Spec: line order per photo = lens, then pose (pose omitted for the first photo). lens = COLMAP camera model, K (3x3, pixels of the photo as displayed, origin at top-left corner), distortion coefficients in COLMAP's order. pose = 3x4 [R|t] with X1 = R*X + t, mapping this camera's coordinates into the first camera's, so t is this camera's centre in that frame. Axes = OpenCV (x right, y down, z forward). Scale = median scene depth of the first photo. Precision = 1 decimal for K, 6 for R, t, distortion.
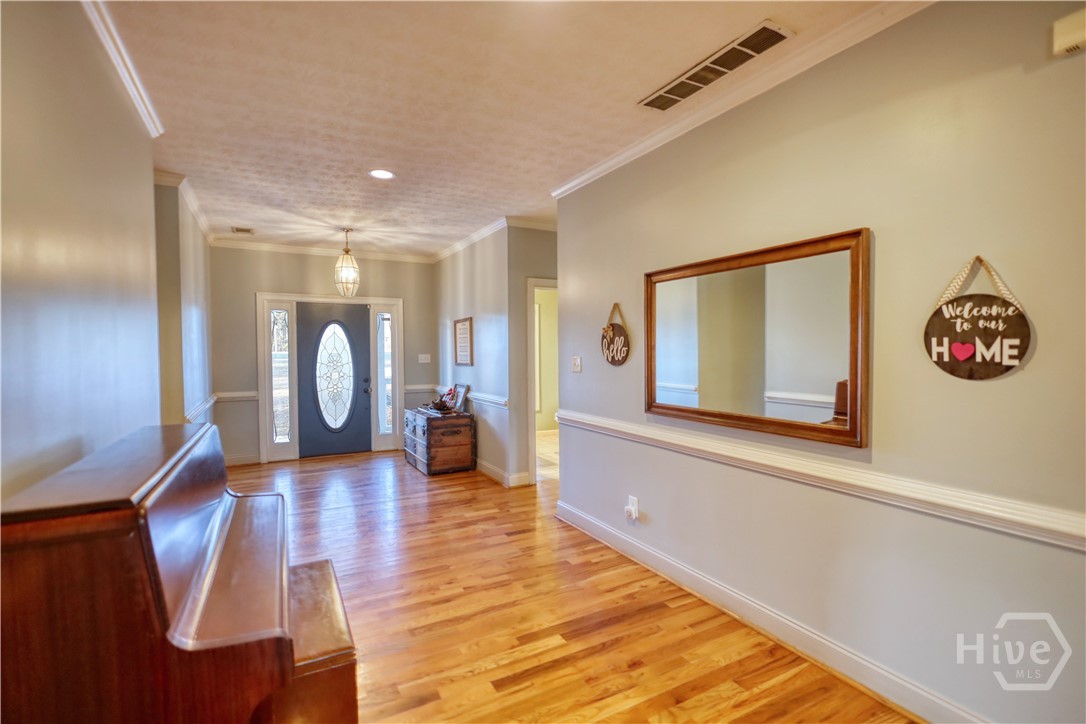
lens RADIAL K [[503.7, 0, 545.2], [0, 503.7, 365.9], [0, 0, 1]] dist [-0.002570, 0.000222]
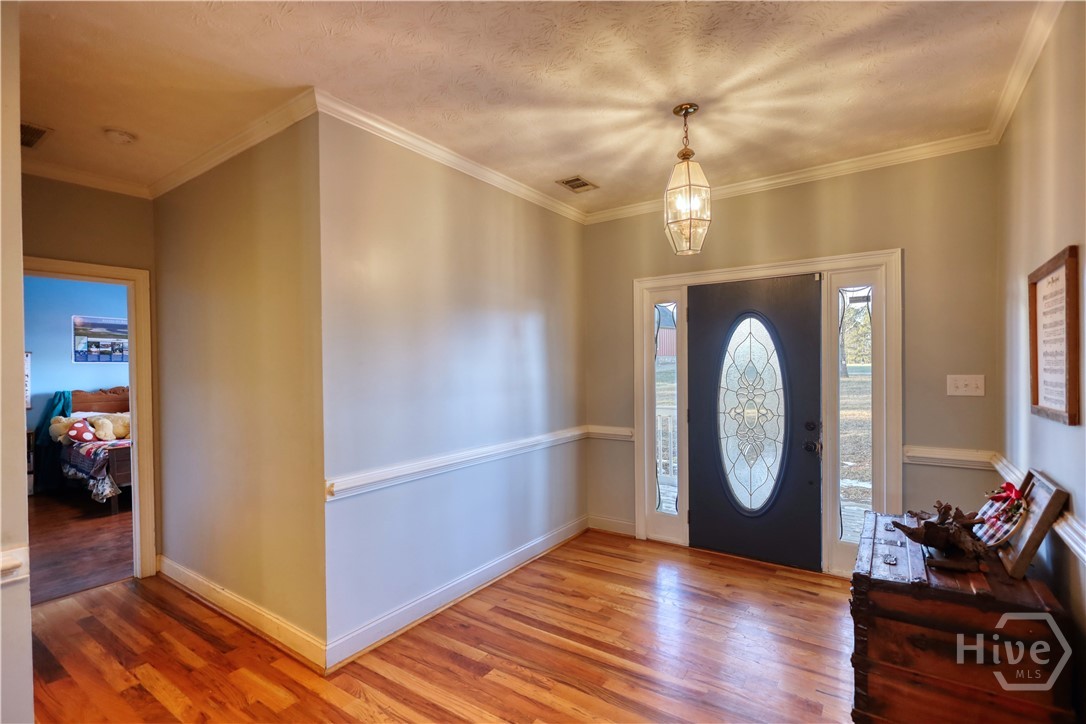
lens RADIAL K [[503.7, 0, 544.4], [0, 503.7, 370.8], [0, 0, 1]] dist [-0.002570, 0.000222]
pose [[0.435477, 0.008045, -0.900164, -0.025455], [-0.019976, 0.999800, -0.000729, -0.021963], [0.899978, 0.018299, 0.435550, 0.588580]]
